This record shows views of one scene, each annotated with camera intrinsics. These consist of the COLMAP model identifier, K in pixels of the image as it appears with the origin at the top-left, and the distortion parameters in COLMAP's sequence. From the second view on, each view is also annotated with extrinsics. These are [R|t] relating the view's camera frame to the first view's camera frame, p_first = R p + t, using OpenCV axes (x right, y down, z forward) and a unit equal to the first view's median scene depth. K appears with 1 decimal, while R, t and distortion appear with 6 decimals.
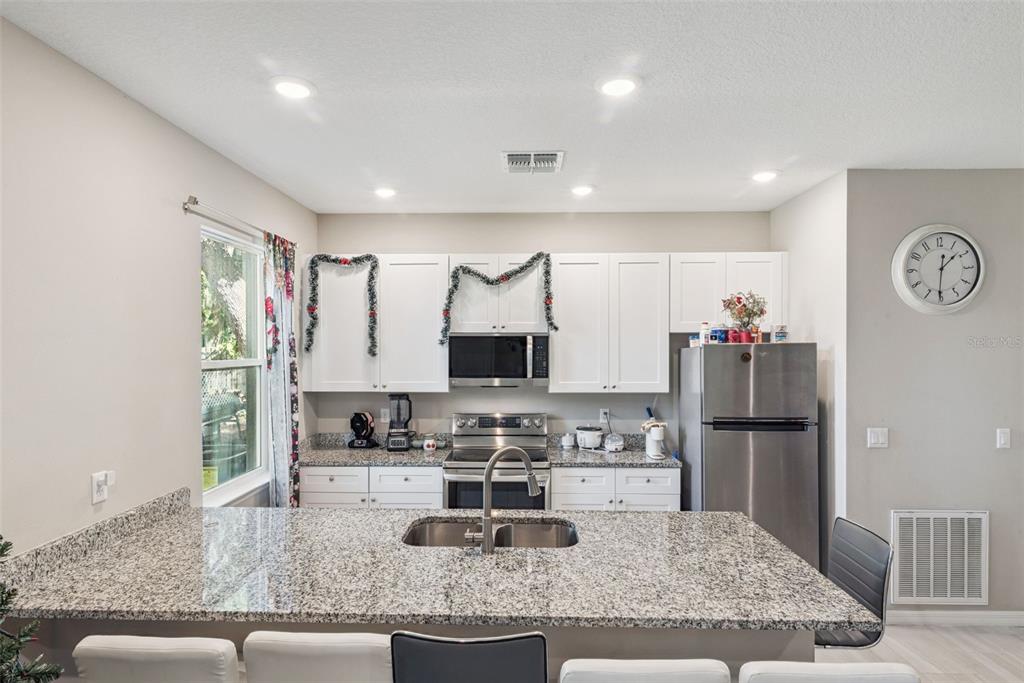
lens RADIAL K [[532.8, 0, 513.1], [0, 532.8, 345.1], [0, 0, 1]] dist [-0.004088, -0.000744]
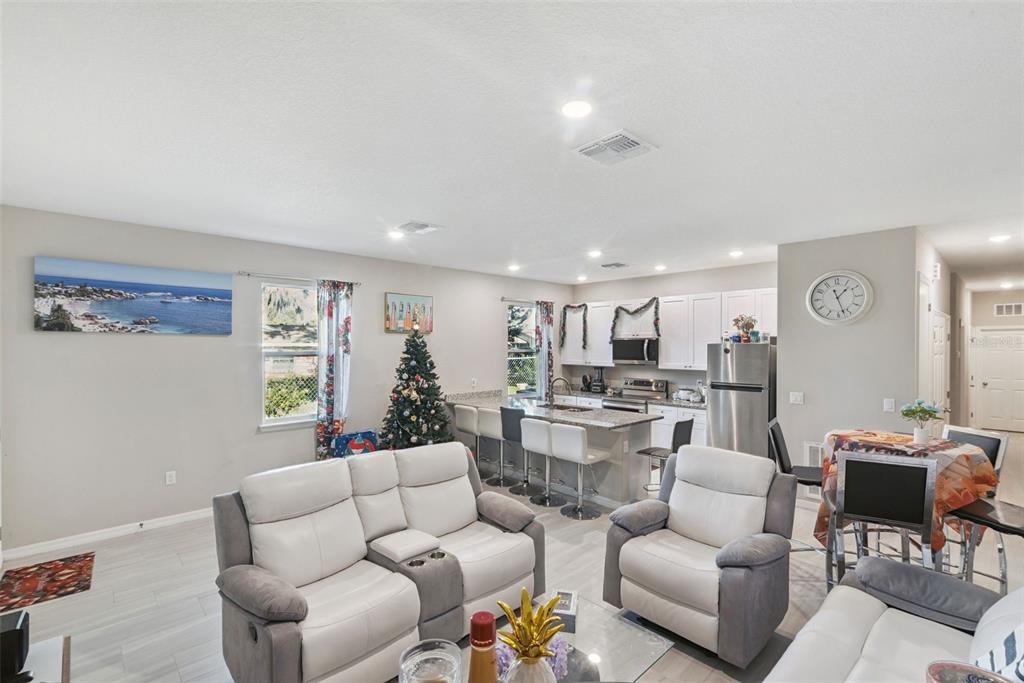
lens RADIAL K [[465.1, 0, 512.6], [0, 465.1, 344.0], [0, 0, 1]] dist [0.001776, 0.000539]
pose [[0.706118, 0.000351, -0.708094, 0.903267], [-0.003986, 0.999986, -0.003479, 0.007160], [0.708083, 0.005279, 0.706109, -0.589956]]
